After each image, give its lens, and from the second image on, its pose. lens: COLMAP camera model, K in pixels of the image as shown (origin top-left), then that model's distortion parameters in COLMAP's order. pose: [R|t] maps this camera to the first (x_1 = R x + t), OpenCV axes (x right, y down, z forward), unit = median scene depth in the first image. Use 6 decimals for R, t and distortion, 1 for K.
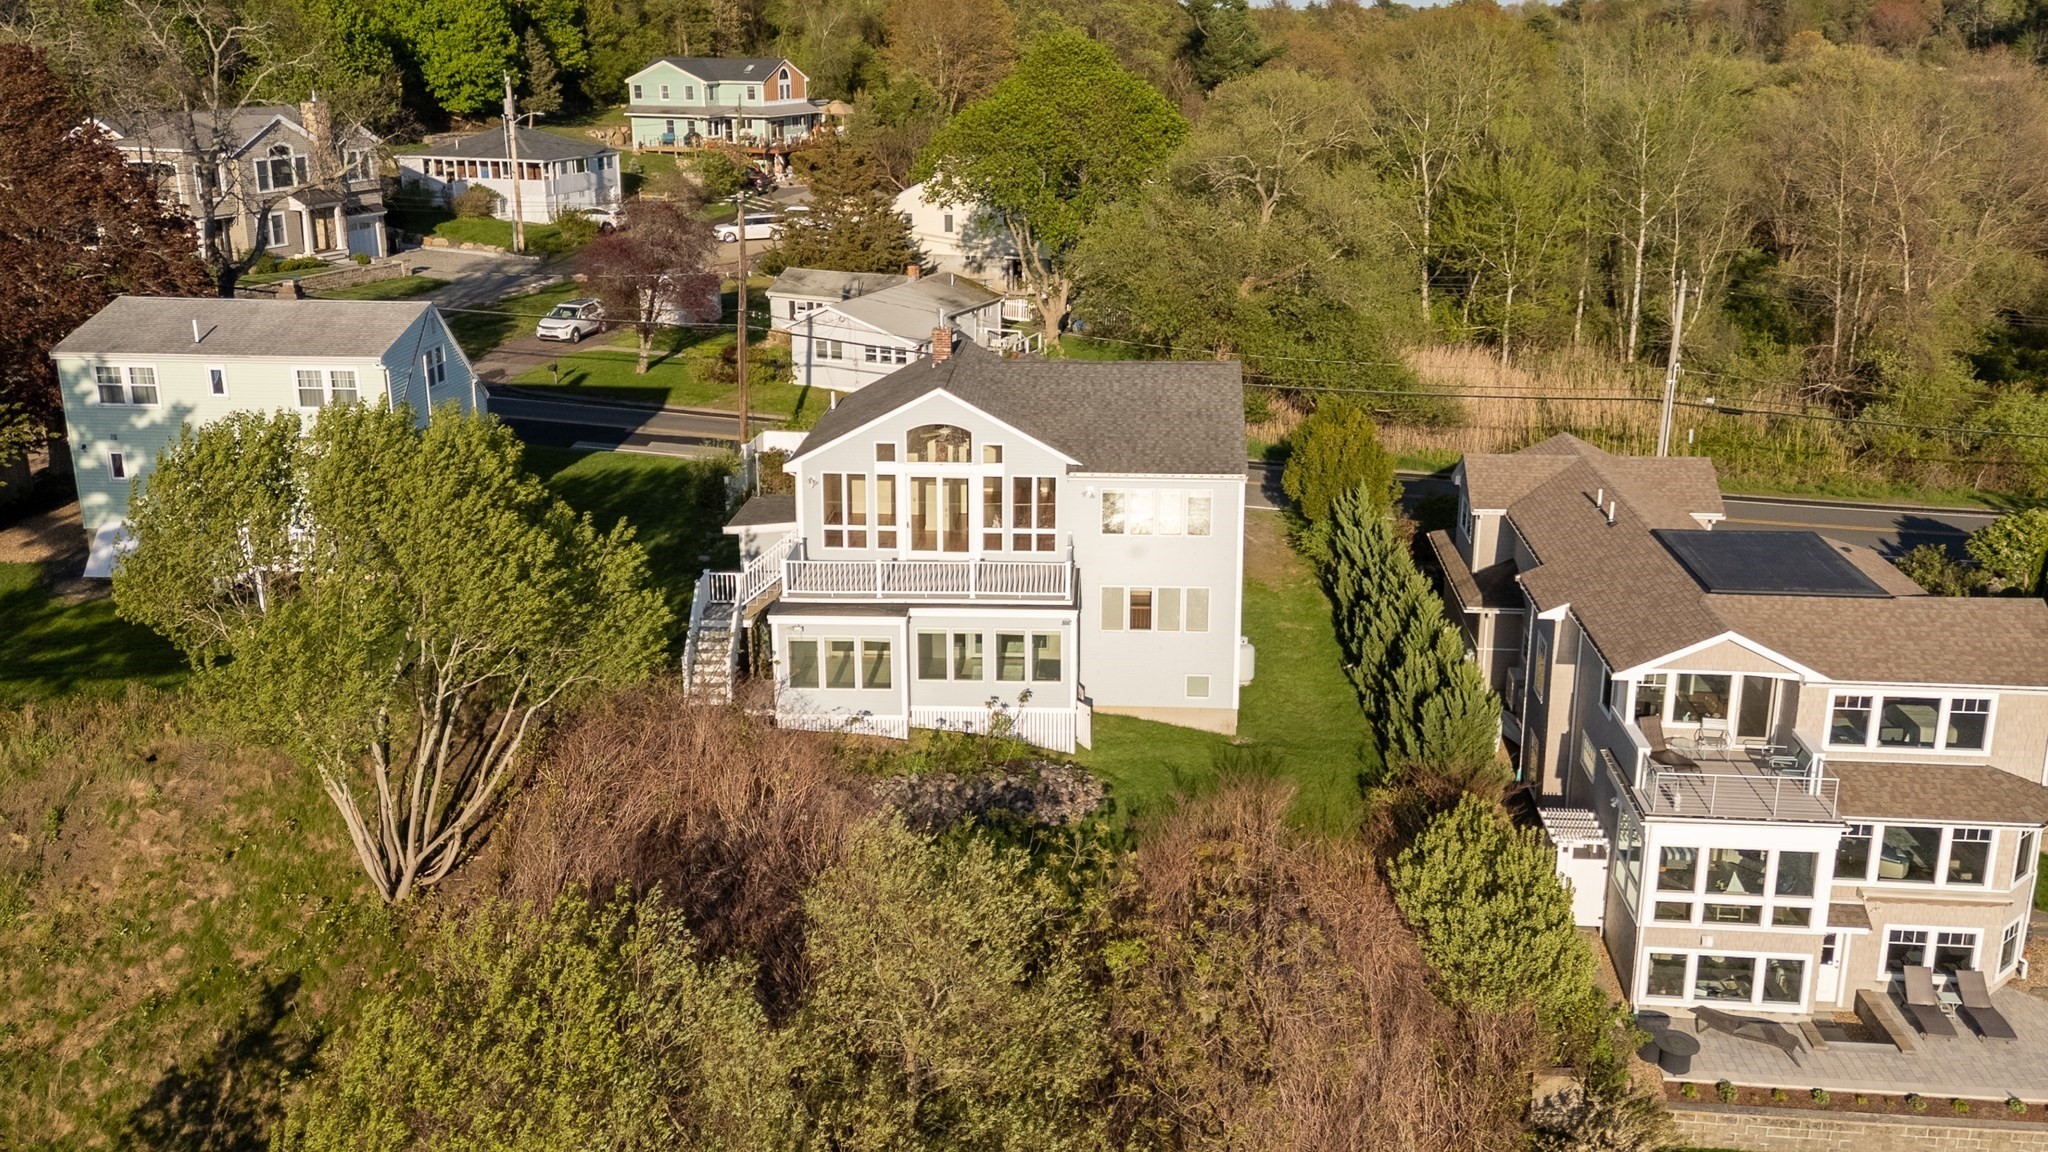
lens RADIAL K [[1759.7, 0, 1022.4], [0, 1759.7, 510.0], [0, 0, 1]] dist [0.087051, -0.071610]
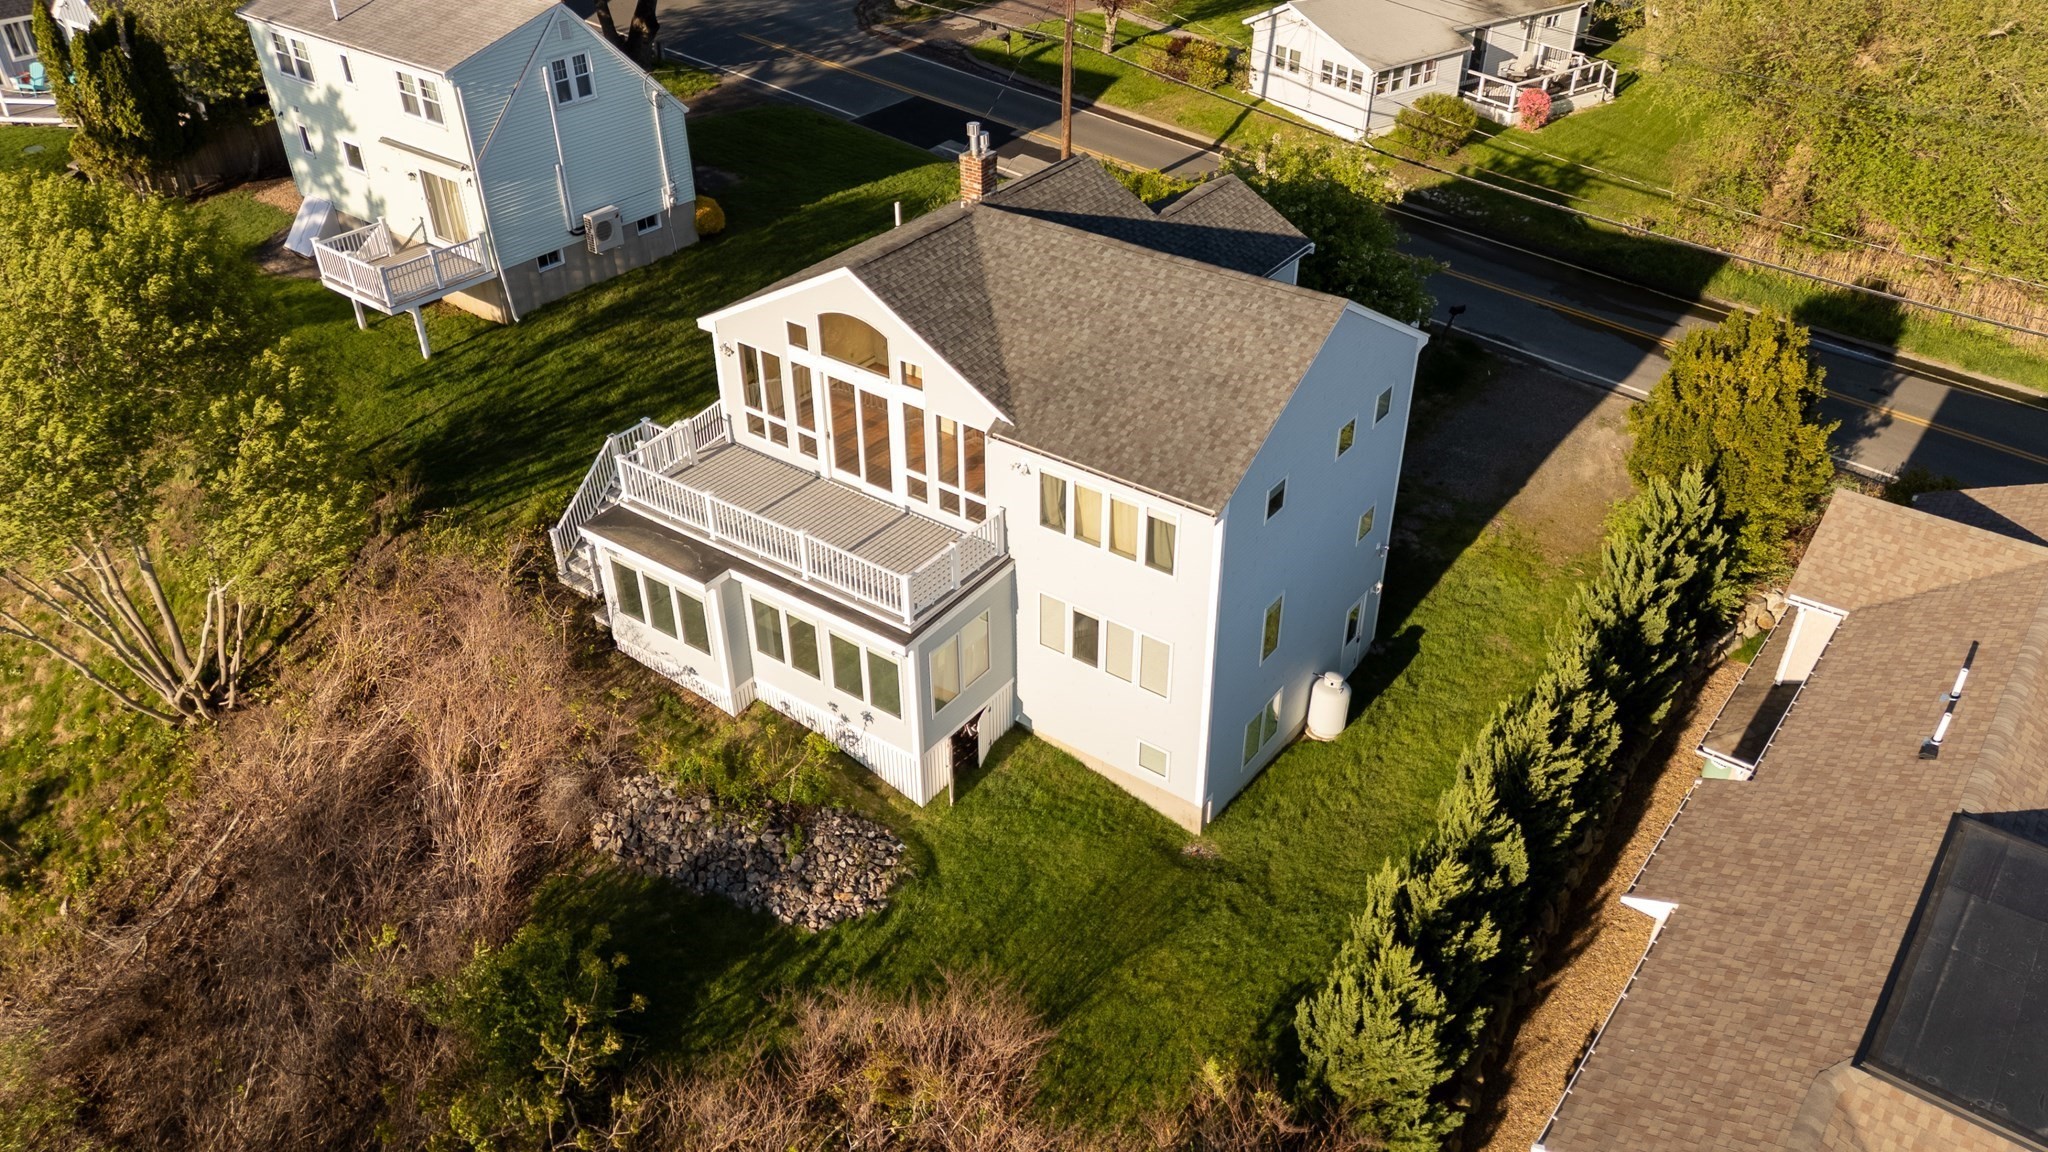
lens RADIAL K [[1523.0, 0, 1024.0], [0, 1523.0, 576.0], [0, 0, 1]] dist [0.074252, -0.085299]
pose [[0.837188, 0.302735, -0.455486, 0.318195], [-0.143957, 0.925437, 0.350489, -0.175696], [0.527629, -0.227855, 0.818346, 0.511689]]
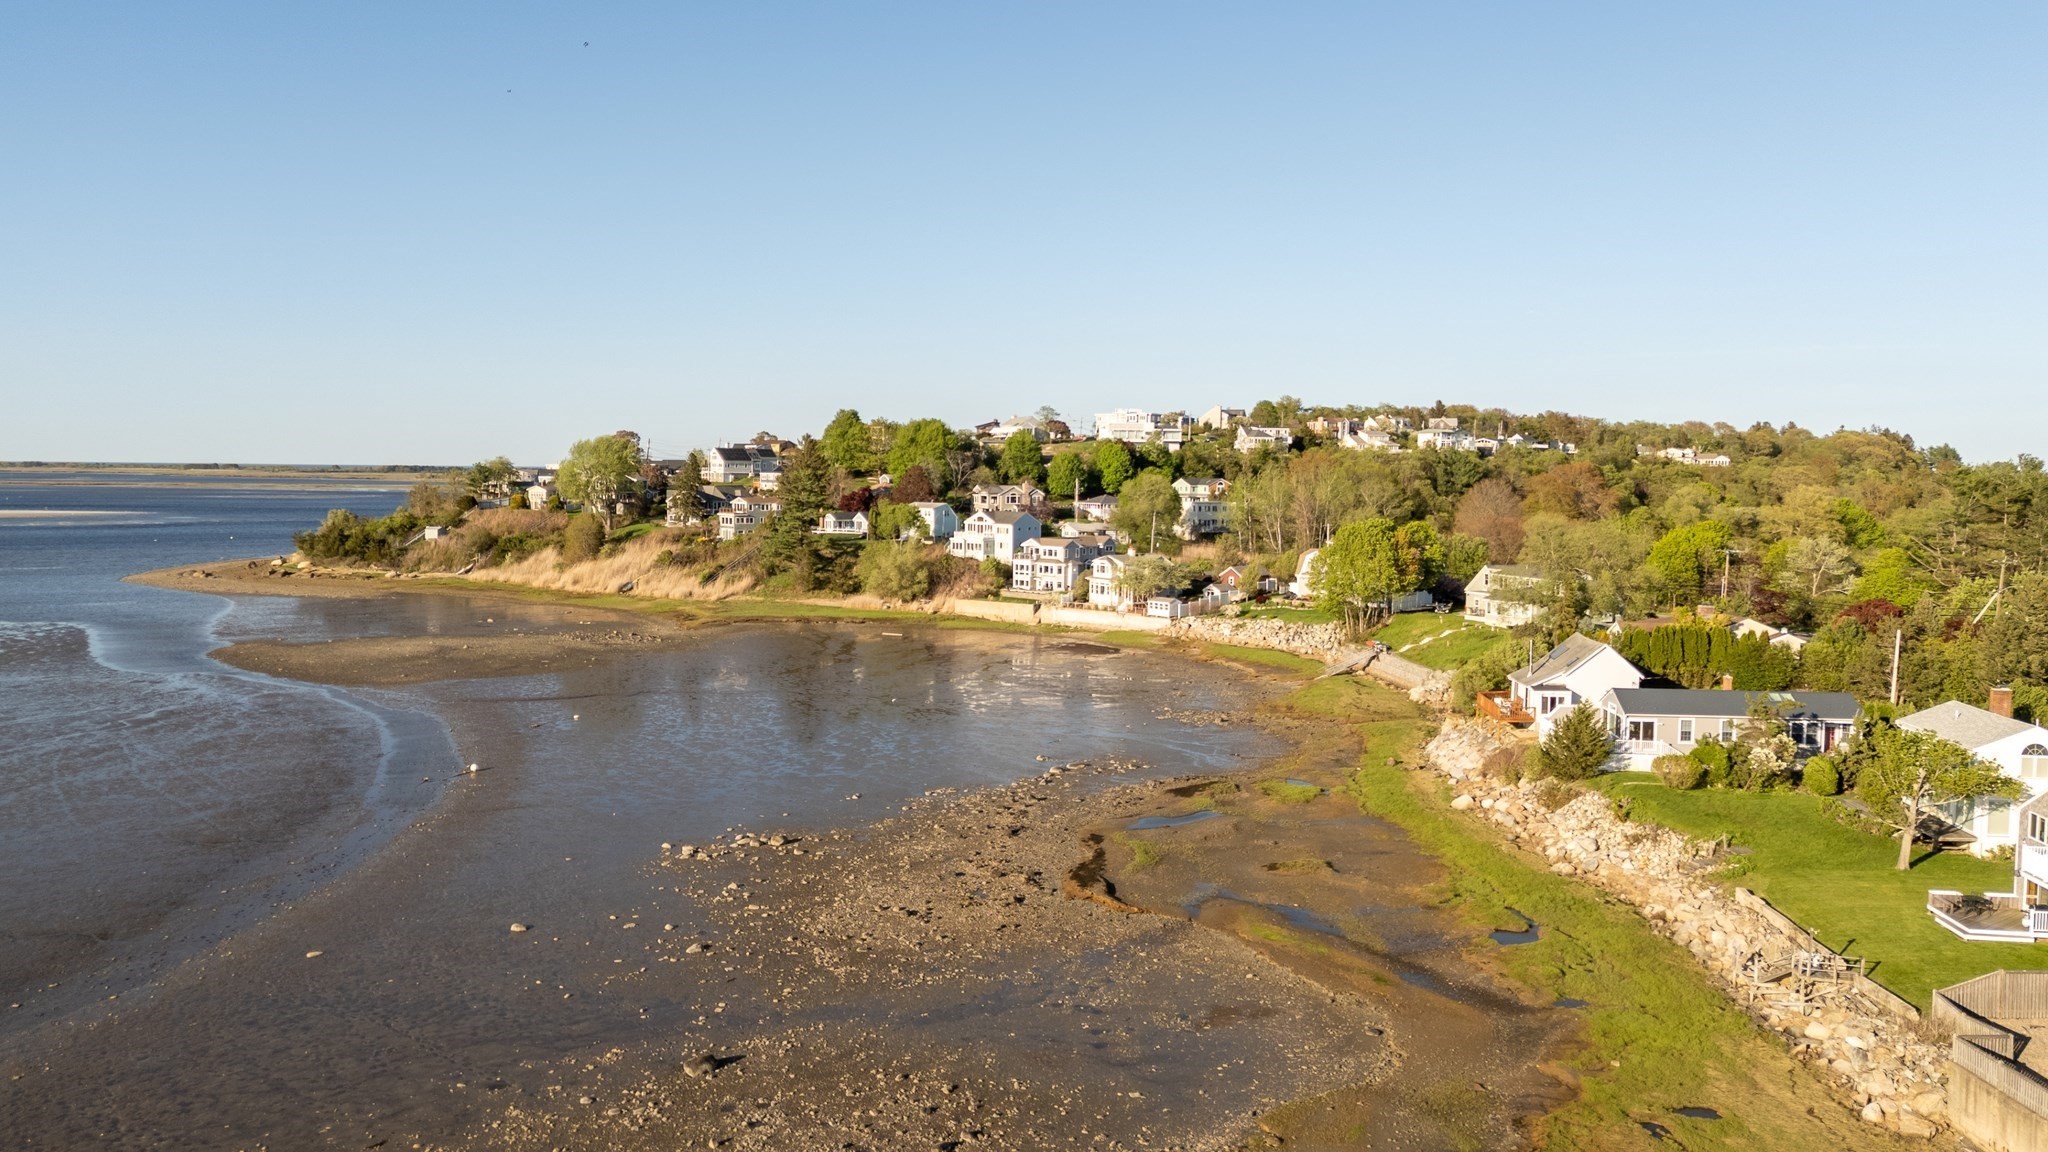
lens RADIAL K [[1508.6, 0, 1024.0], [0, 1508.6, 576.0], [0, 0, 1]] dist [0.091294, -0.074379]
pose [[0.765480, 0.056226, -0.640998, 3.900950], [-0.185366, 0.973213, -0.135997, 0.955061], [0.616181, 0.222922, 0.755398, -3.327482]]
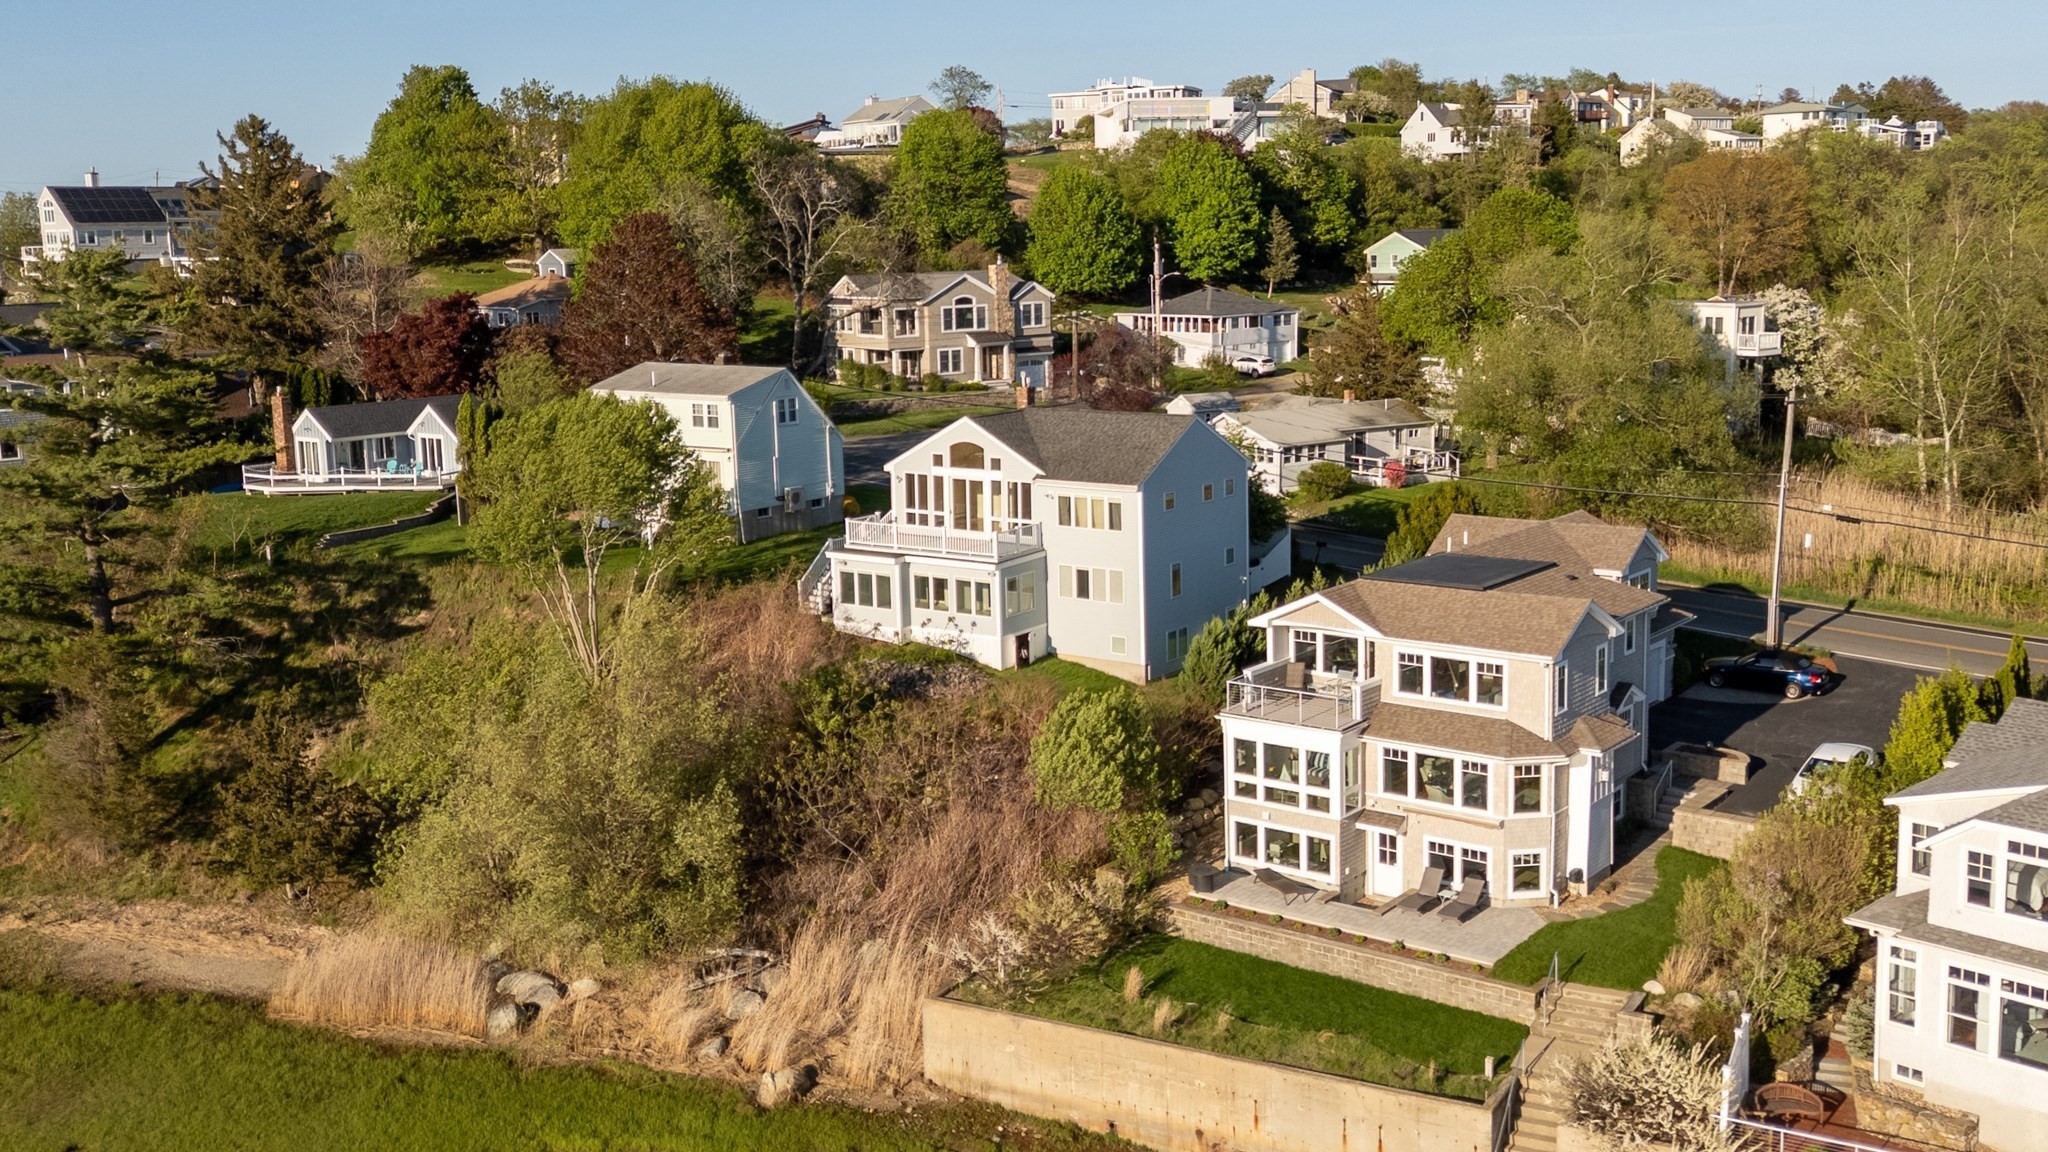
lens RADIAL K [[1994.6, 0, 998.8], [0, 1994.6, 524.5], [0, 0, 1]] dist [0.133957, -0.005327]
pose [[0.826724, 0.065301, -0.558805, 0.902464], [-0.129860, 0.988569, -0.076600, 0.142221], [0.547416, 0.135893, 0.825754, -0.344013]]
